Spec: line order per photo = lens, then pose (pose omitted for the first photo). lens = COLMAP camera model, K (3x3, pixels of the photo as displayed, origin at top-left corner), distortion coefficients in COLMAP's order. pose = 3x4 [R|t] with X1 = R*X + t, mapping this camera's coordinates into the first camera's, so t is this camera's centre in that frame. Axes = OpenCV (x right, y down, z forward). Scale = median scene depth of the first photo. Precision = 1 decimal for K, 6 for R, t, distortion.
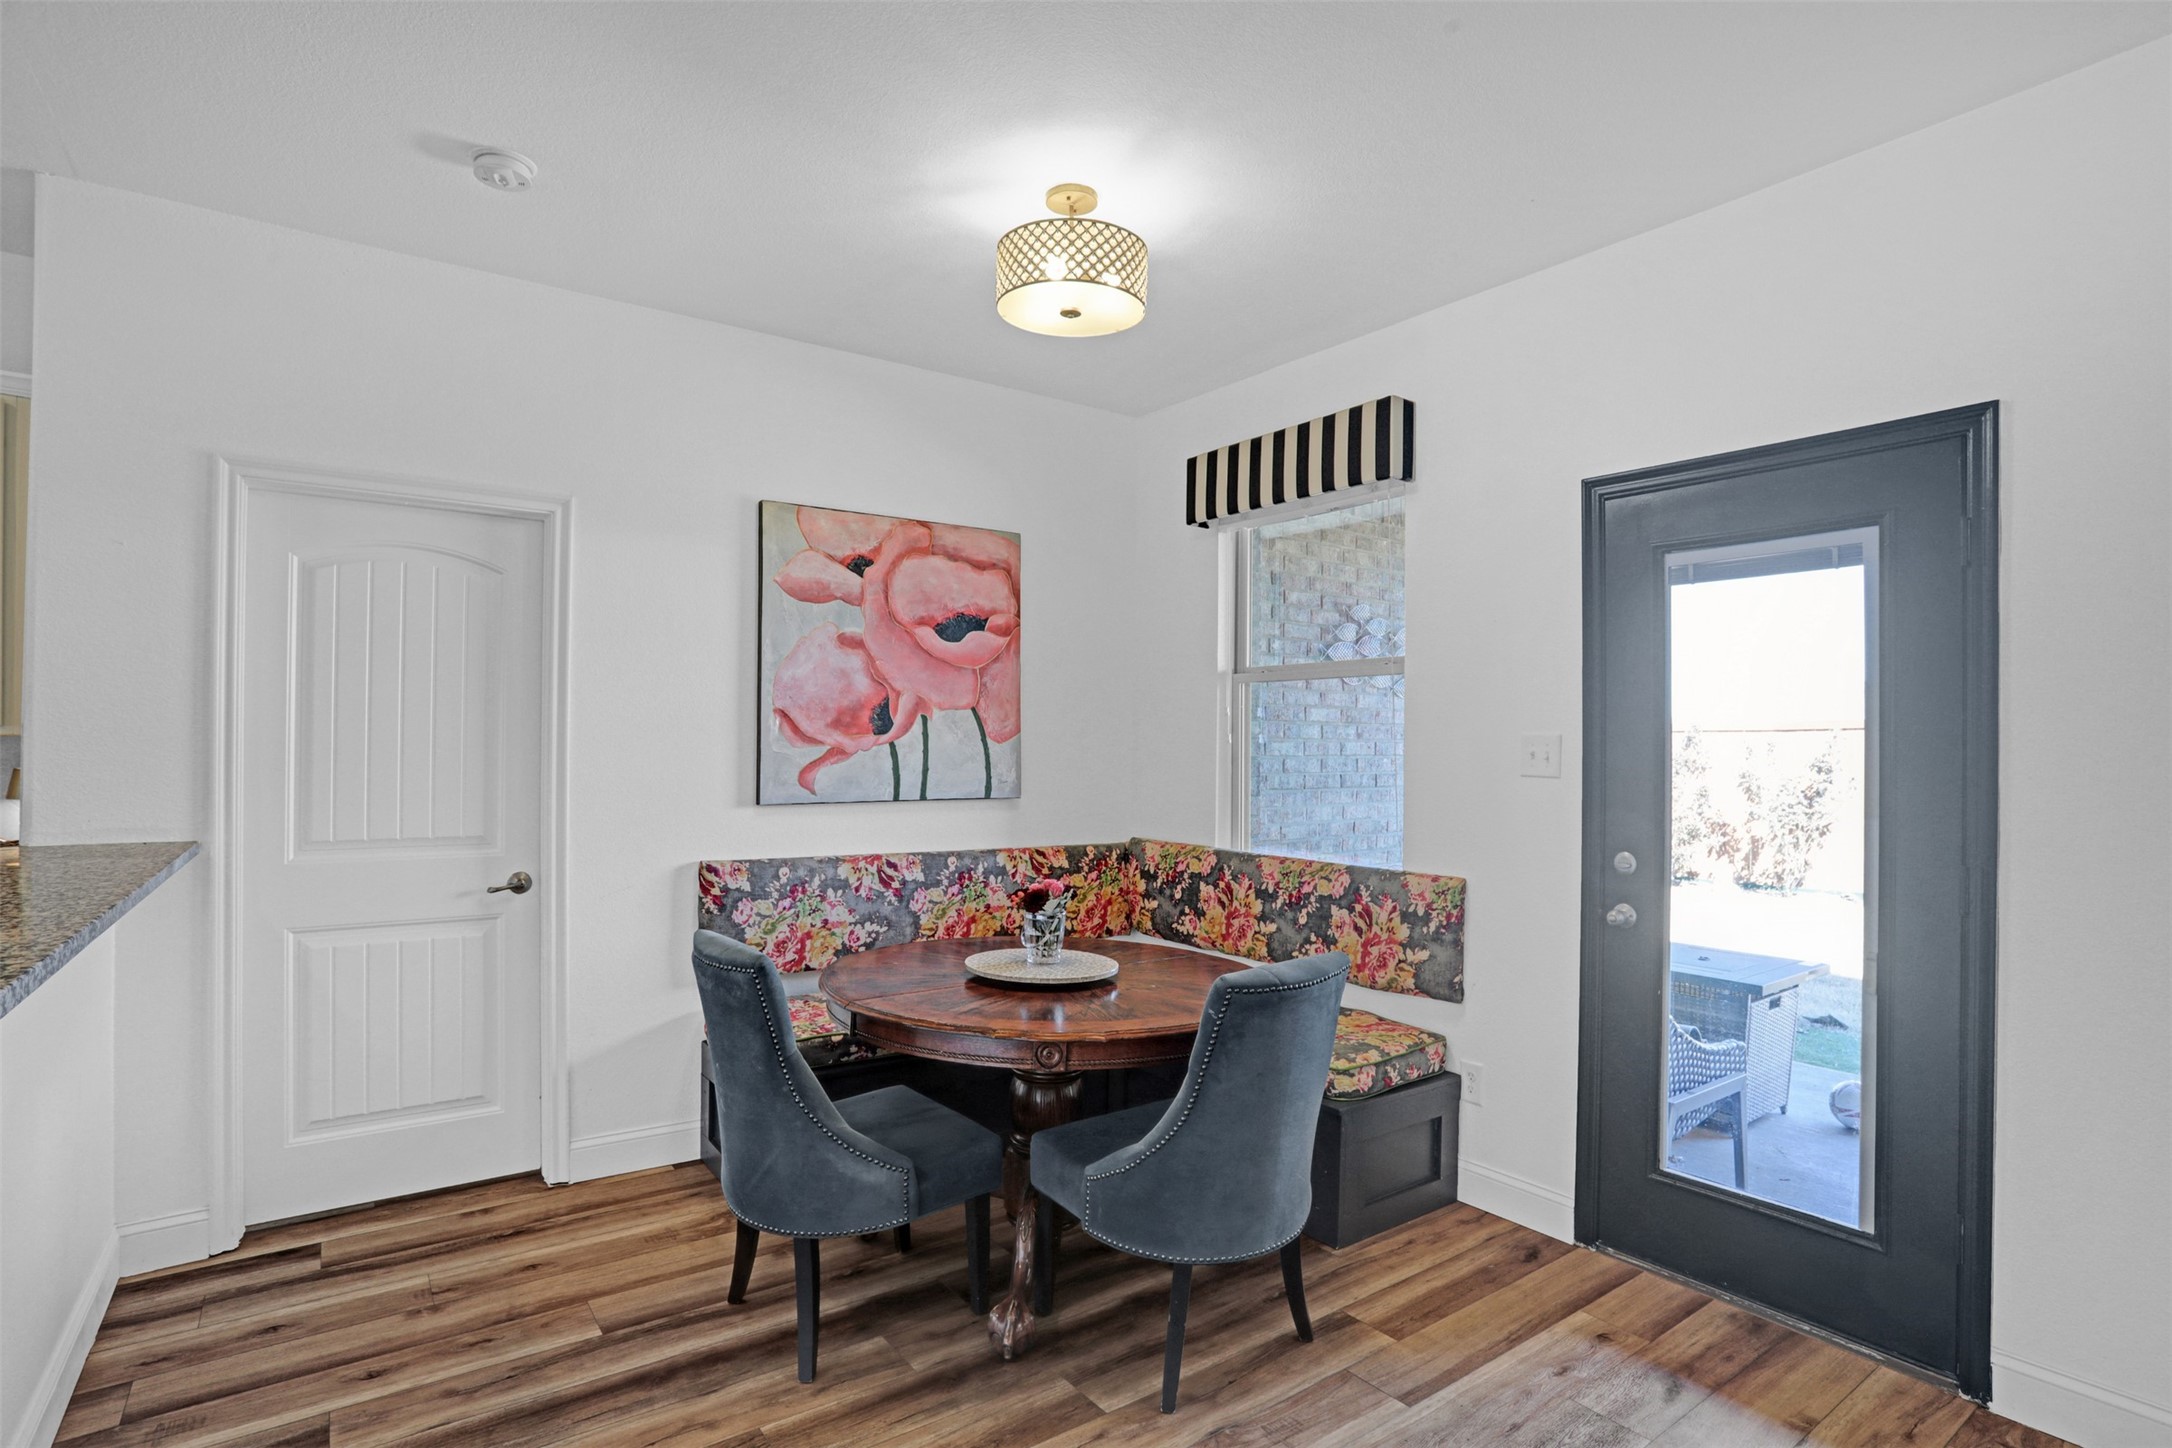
lens RADIAL K [[1081.9, 0, 1083.7], [0, 1081.9, 738.6], [0, 0, 1]] dist [-0.069849, 0.031522]
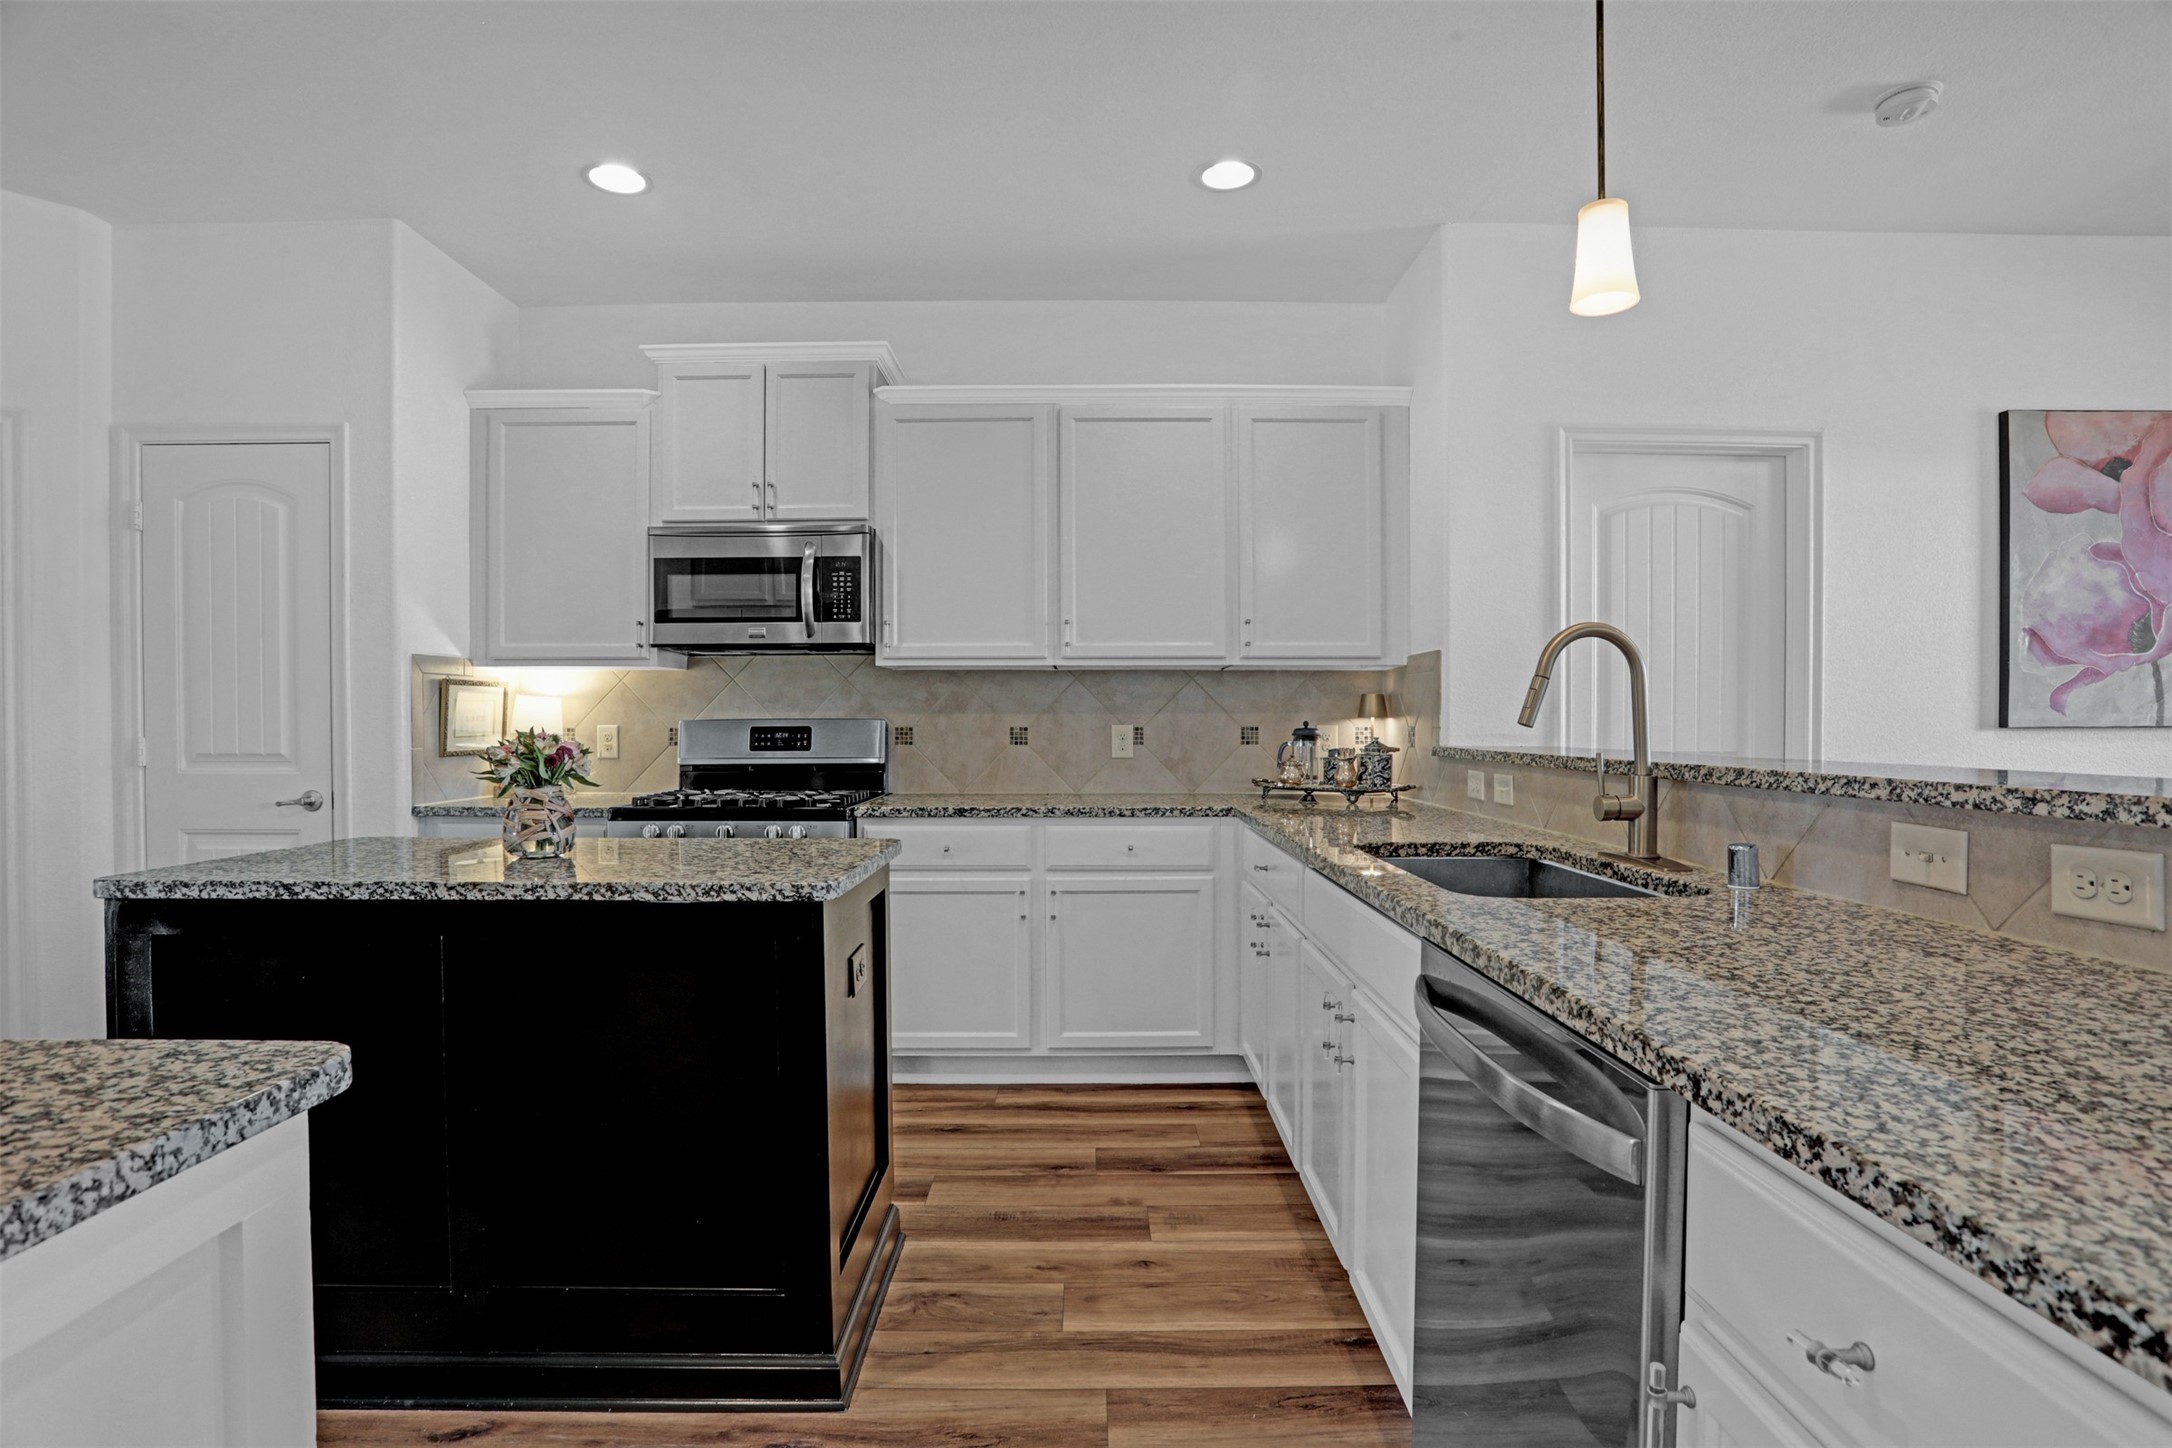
lens RADIAL K [[1081.9, 0, 1083.7], [0, 1081.9, 738.6], [0, 0, 1]] dist [-0.069849, 0.031522]
pose [[0.817239, 0.003465, -0.576288, -0.416600], [0.008332, 0.999806, 0.017826, 0.045826], [0.576238, -0.019370, 0.817052, -0.233920]]
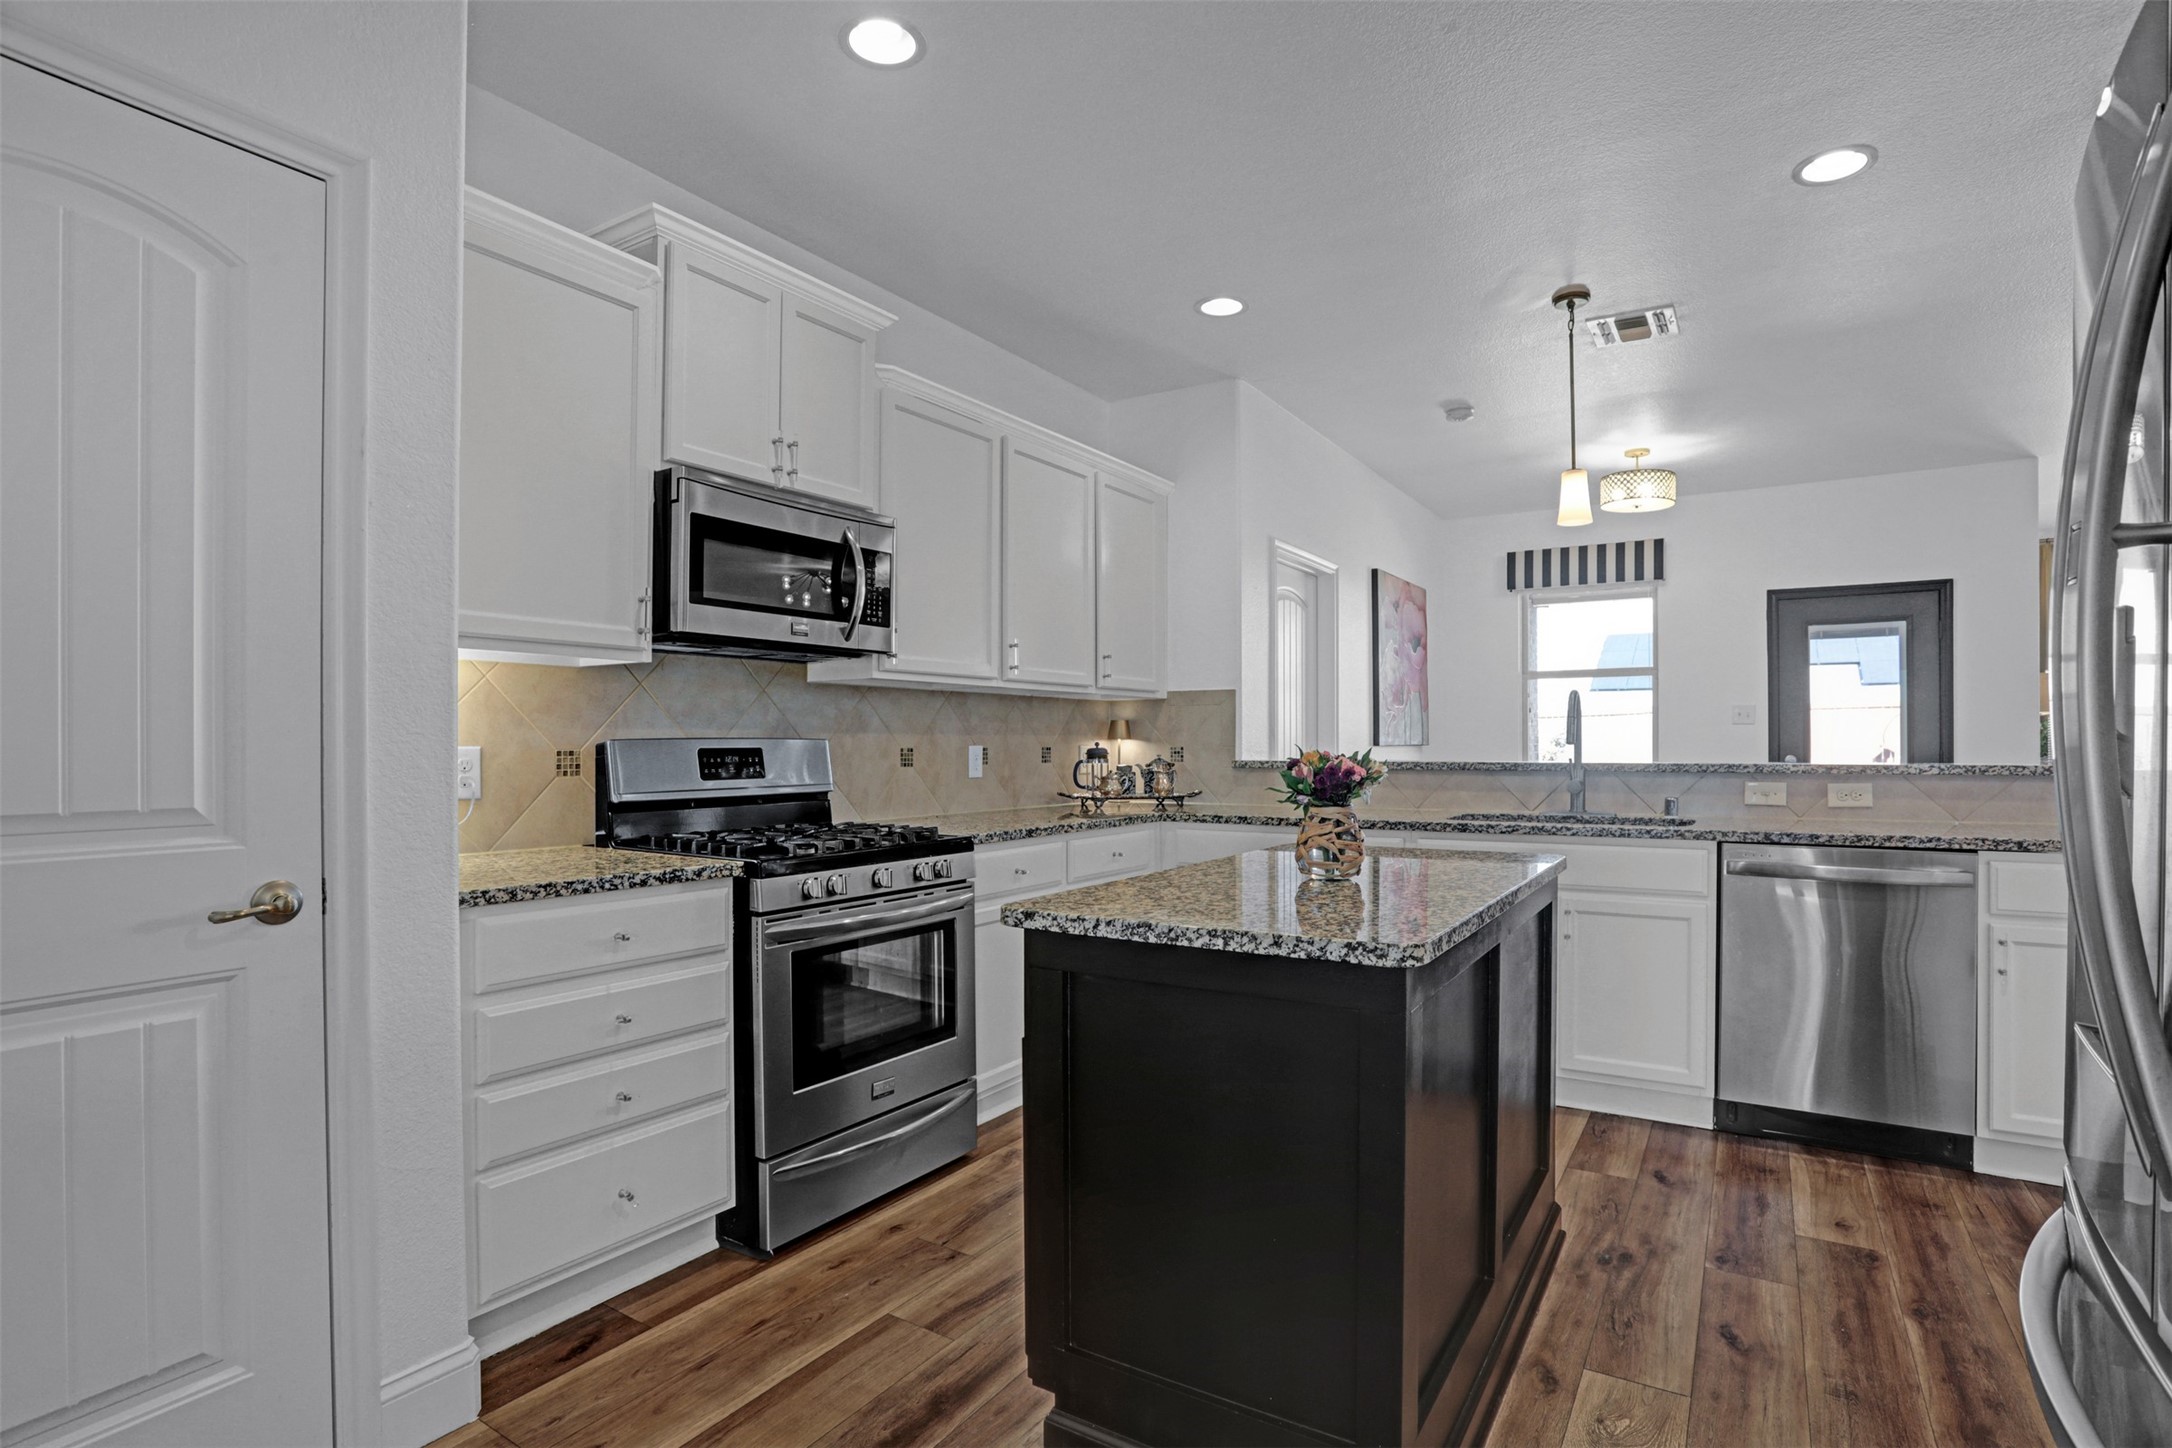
lens RADIAL K [[1081.9, 0, 1083.7], [0, 1081.9, 738.6], [0, 0, 1]] dist [-0.069849, 0.031522]
pose [[0.926645, -0.006362, 0.375884, -1.323992], [0.006410, 0.999979, 0.001124, 0.044052], [-0.375883, 0.001368, 0.926666, -0.400499]]
